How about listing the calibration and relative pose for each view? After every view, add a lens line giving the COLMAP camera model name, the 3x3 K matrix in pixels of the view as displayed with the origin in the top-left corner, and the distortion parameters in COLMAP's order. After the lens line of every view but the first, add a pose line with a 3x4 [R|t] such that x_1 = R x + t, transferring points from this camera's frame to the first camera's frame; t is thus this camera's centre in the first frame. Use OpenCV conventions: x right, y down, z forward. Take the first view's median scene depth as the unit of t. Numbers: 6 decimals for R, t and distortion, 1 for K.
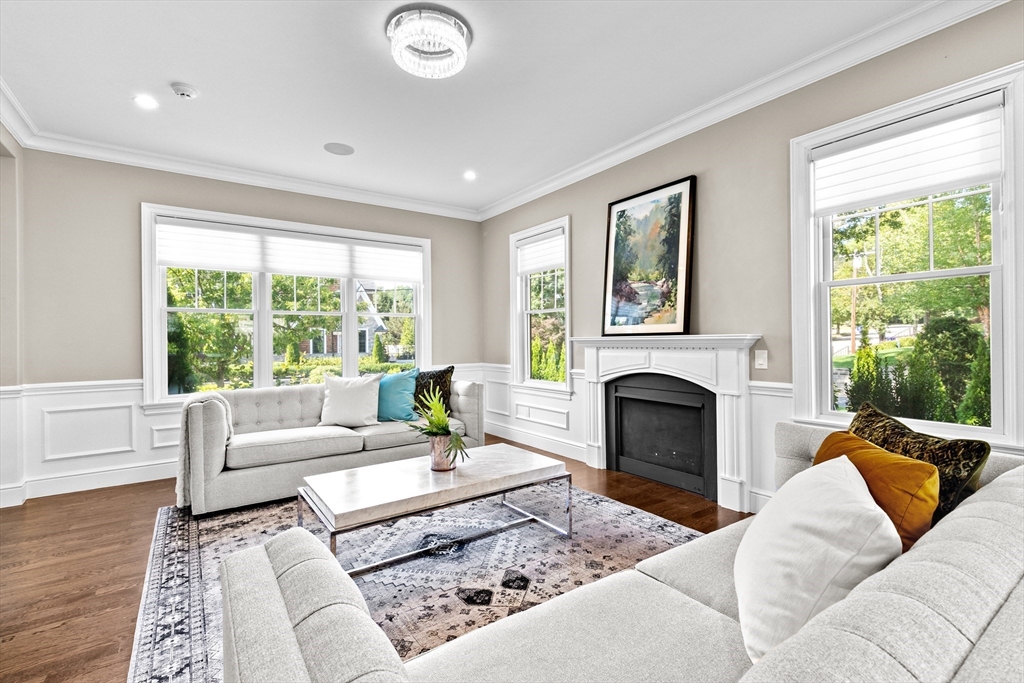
lens RADIAL K [[457.5, 0, 506.9], [0, 457.5, 340.0], [0, 0, 1]] dist [0.004190, -0.000190]
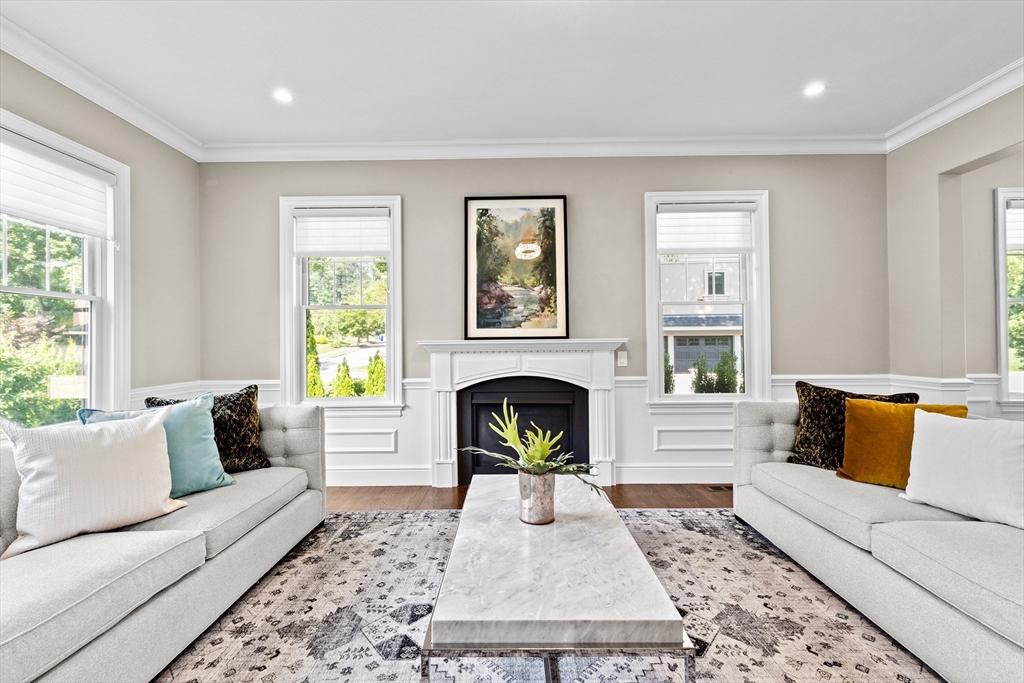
lens RADIAL K [[457.5, 0, 509.3], [0, 457.5, 340.4], [0, 0, 1]] dist [0.004190, -0.000190]
pose [[0.580537, 0.009146, 0.814182, -0.522453], [0.003014, 0.999906, -0.013381, 0.006141], [-0.814228, 0.010222, 0.580455, 0.426006]]
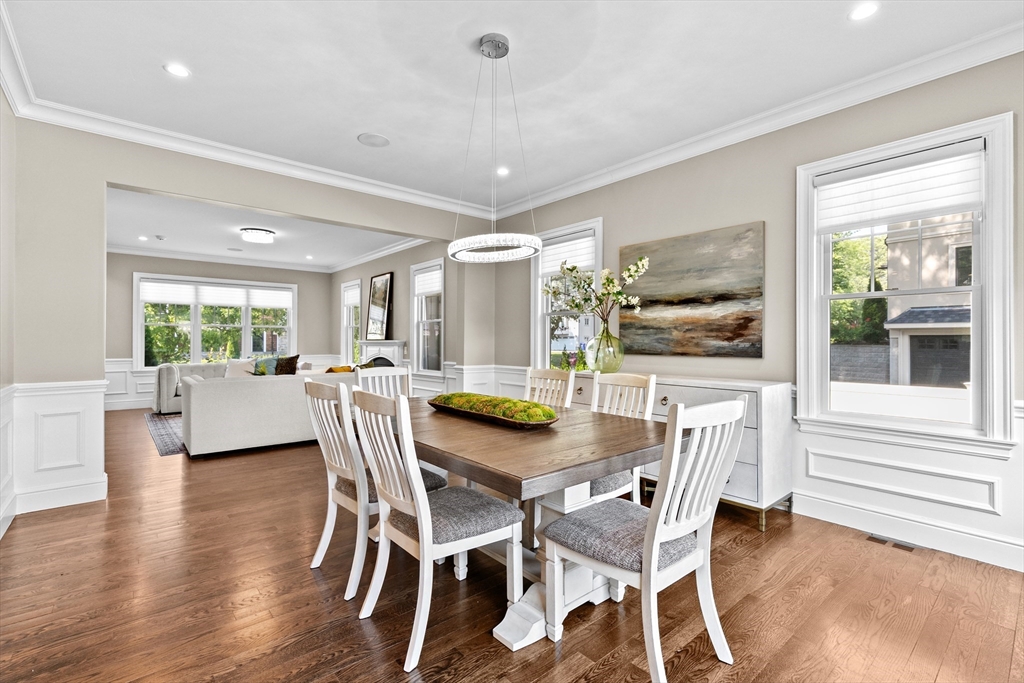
lens RADIAL K [[457.5, 0, 505.7], [0, 457.5, 337.8], [0, 0, 1]] dist [0.004190, -0.000190]
pose [[0.995687, 0.012228, 0.091965, 0.705894], [-0.011453, 0.999894, -0.008945, -0.008248], [-0.092065, 0.007854, 0.995722, -1.247199]]
